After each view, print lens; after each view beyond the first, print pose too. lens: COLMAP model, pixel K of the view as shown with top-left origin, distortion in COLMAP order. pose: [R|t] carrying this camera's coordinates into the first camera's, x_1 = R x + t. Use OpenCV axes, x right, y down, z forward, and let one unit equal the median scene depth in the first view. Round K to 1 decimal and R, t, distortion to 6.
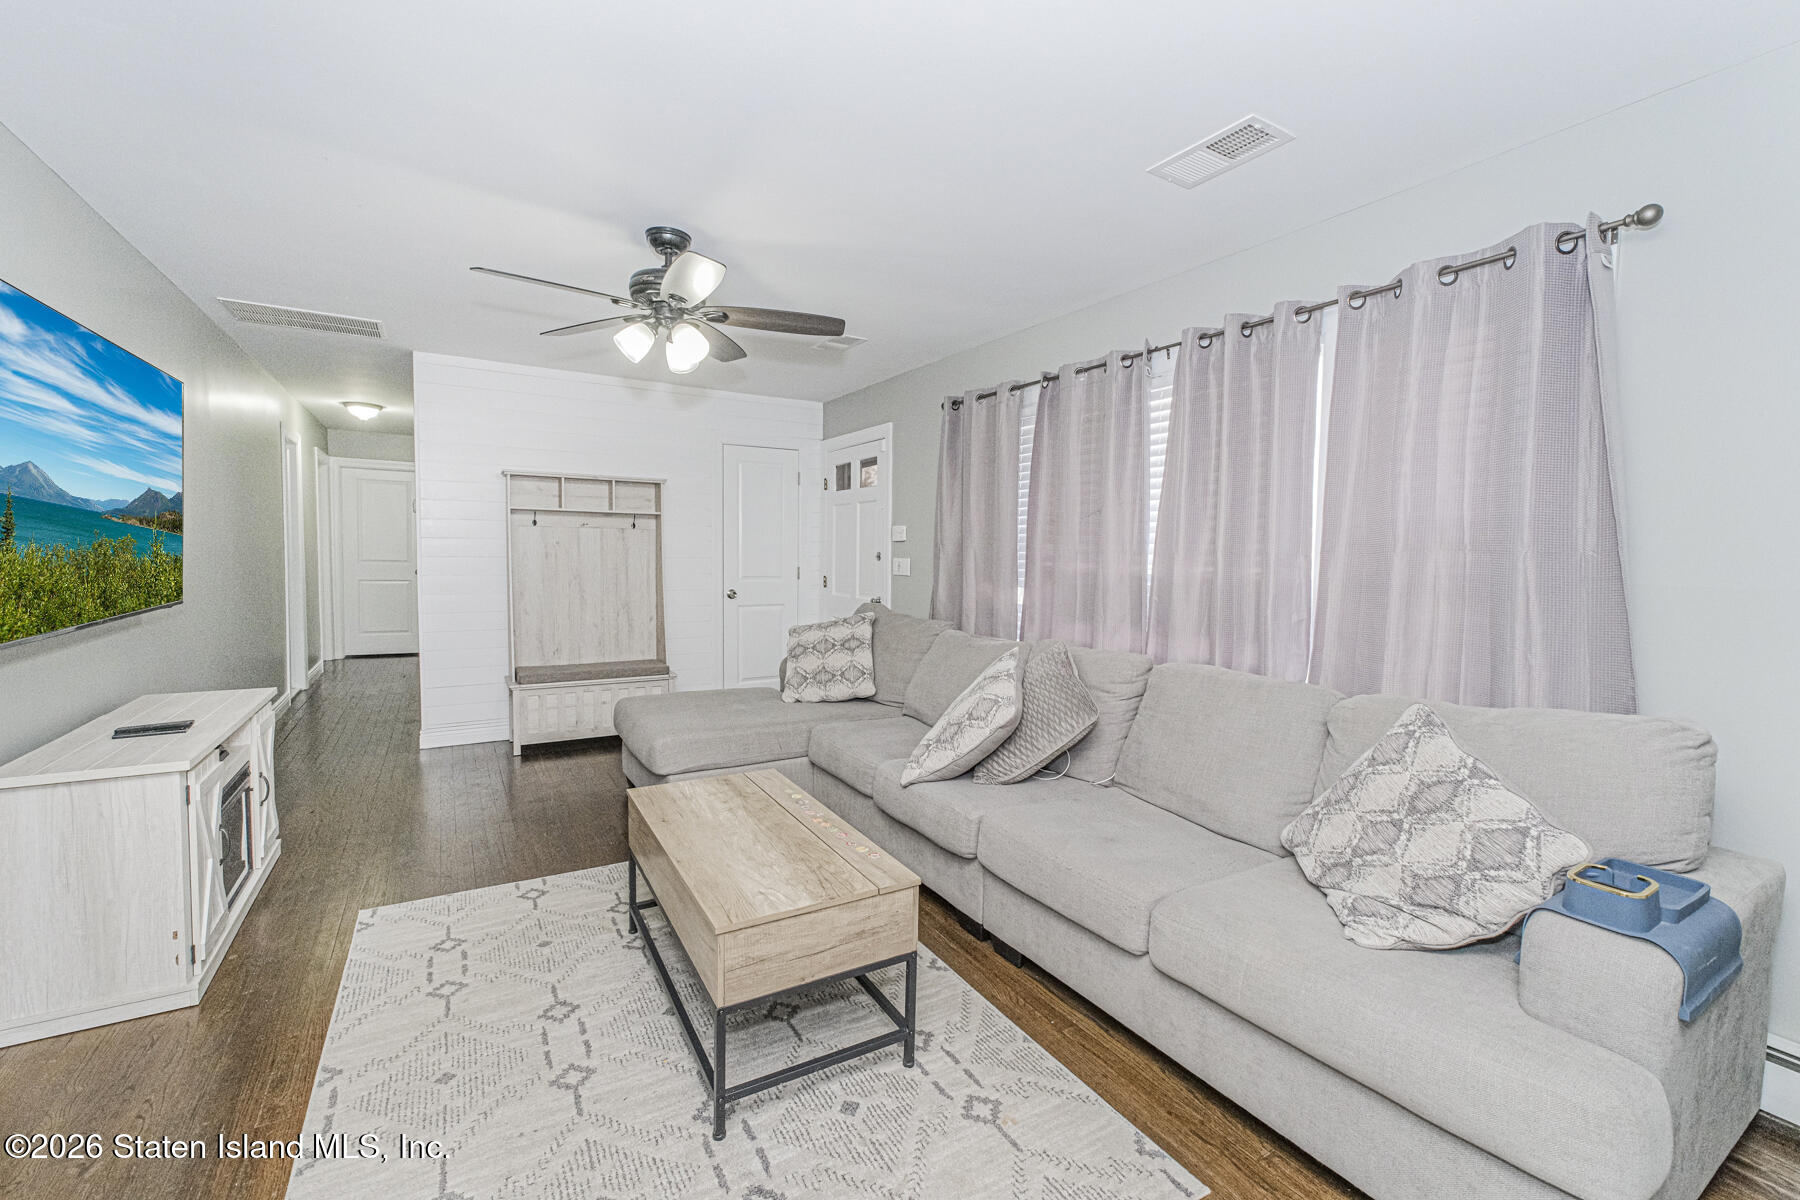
lens RADIAL K [[753.3, 0, 905.6], [0, 753.3, 587.9], [0, 0, 1]] dist [-0.000771, -0.000068]
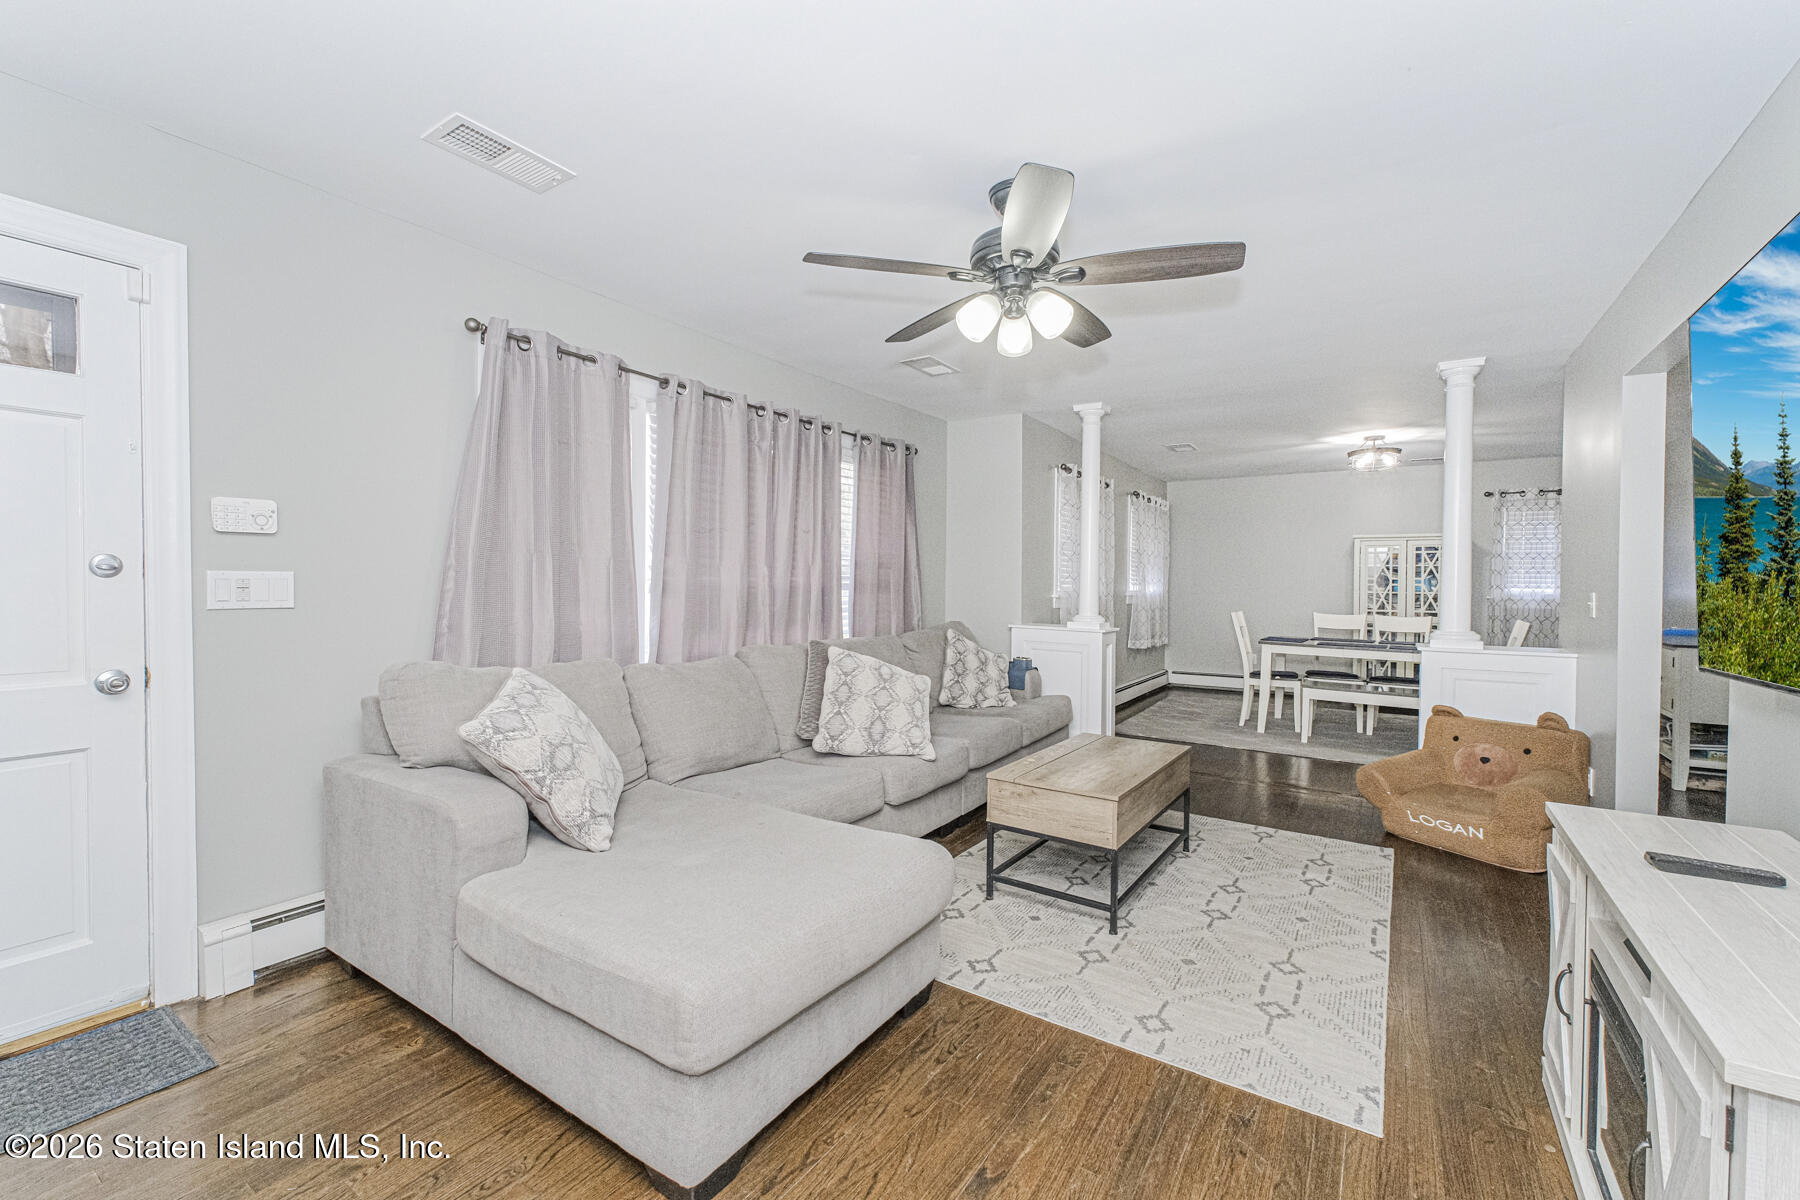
lens RADIAL K [[753.3, 0, 903.0], [0, 753.3, 594.3], [0, 0, 1]] dist [-0.000771, -0.000068]
pose [[-0.430792, -0.032877, 0.901852, -1.199127], [0.031641, 0.998172, 0.051502, -0.074378], [-0.901896, 0.050722, -0.428964, 1.743967]]
